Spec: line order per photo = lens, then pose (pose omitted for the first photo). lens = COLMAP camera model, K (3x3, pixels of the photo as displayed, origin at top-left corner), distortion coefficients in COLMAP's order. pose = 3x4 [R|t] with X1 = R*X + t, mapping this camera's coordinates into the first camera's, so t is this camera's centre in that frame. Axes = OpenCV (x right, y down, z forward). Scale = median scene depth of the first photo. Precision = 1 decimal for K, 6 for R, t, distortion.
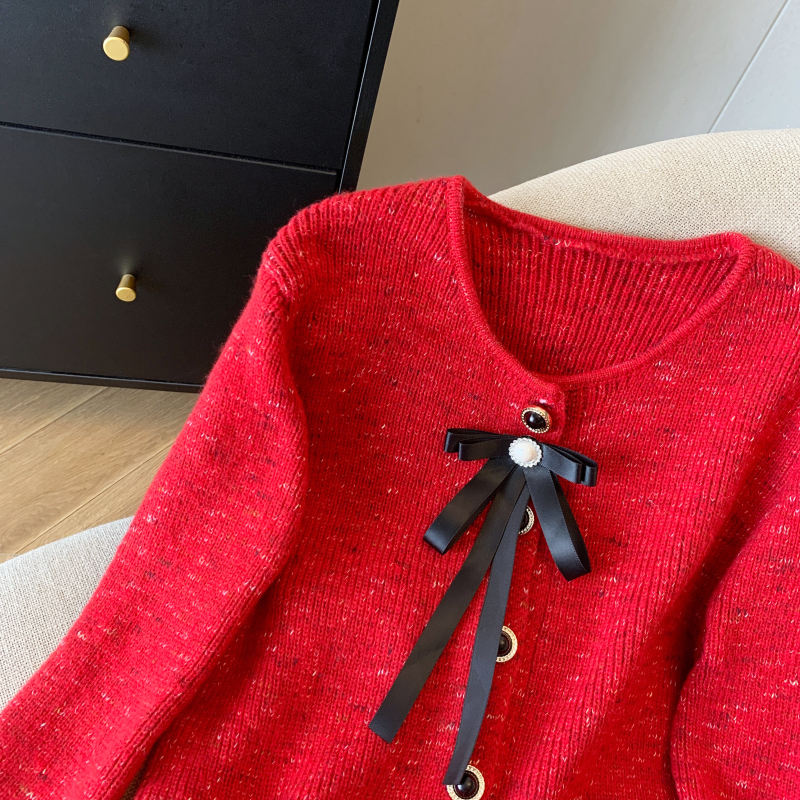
lens RADIAL K [[838.7, 0, 420.6], [0, 838.7, 410.4], [0, 0, 1]] dist [0.110662, -0.305080]
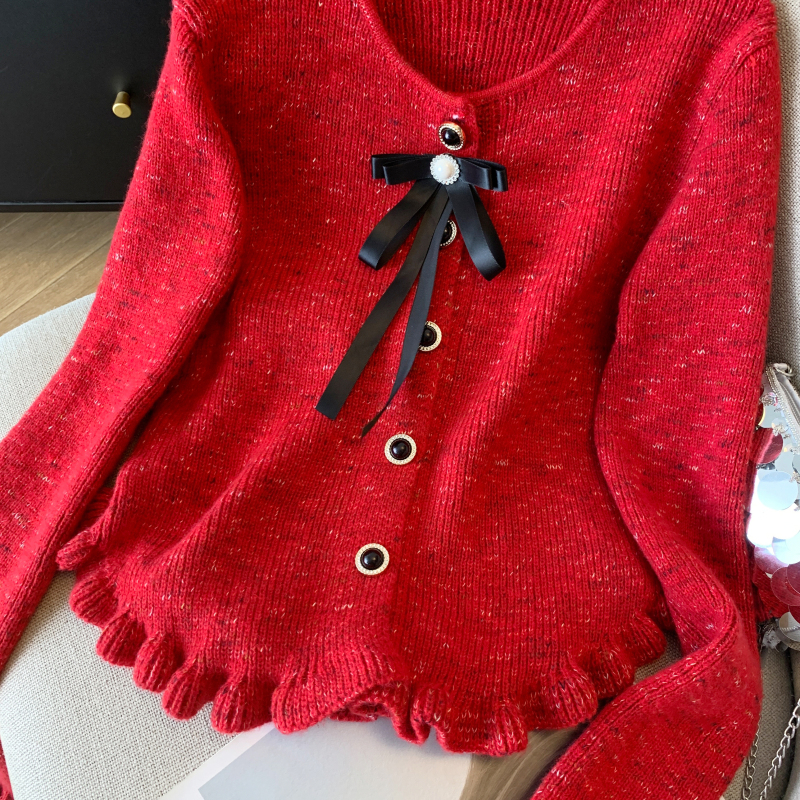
lens RADIAL K [[838.7, 0, 420.6], [0, 838.7, 410.4], [0, 0, 1]] dist [0.110662, -0.305080]
pose [[0.990582, -0.081997, -0.109652, 0.196142], [0.097926, 0.984005, 0.148810, 0.198974], [0.095697, -0.158146, 0.982768, -0.127653]]
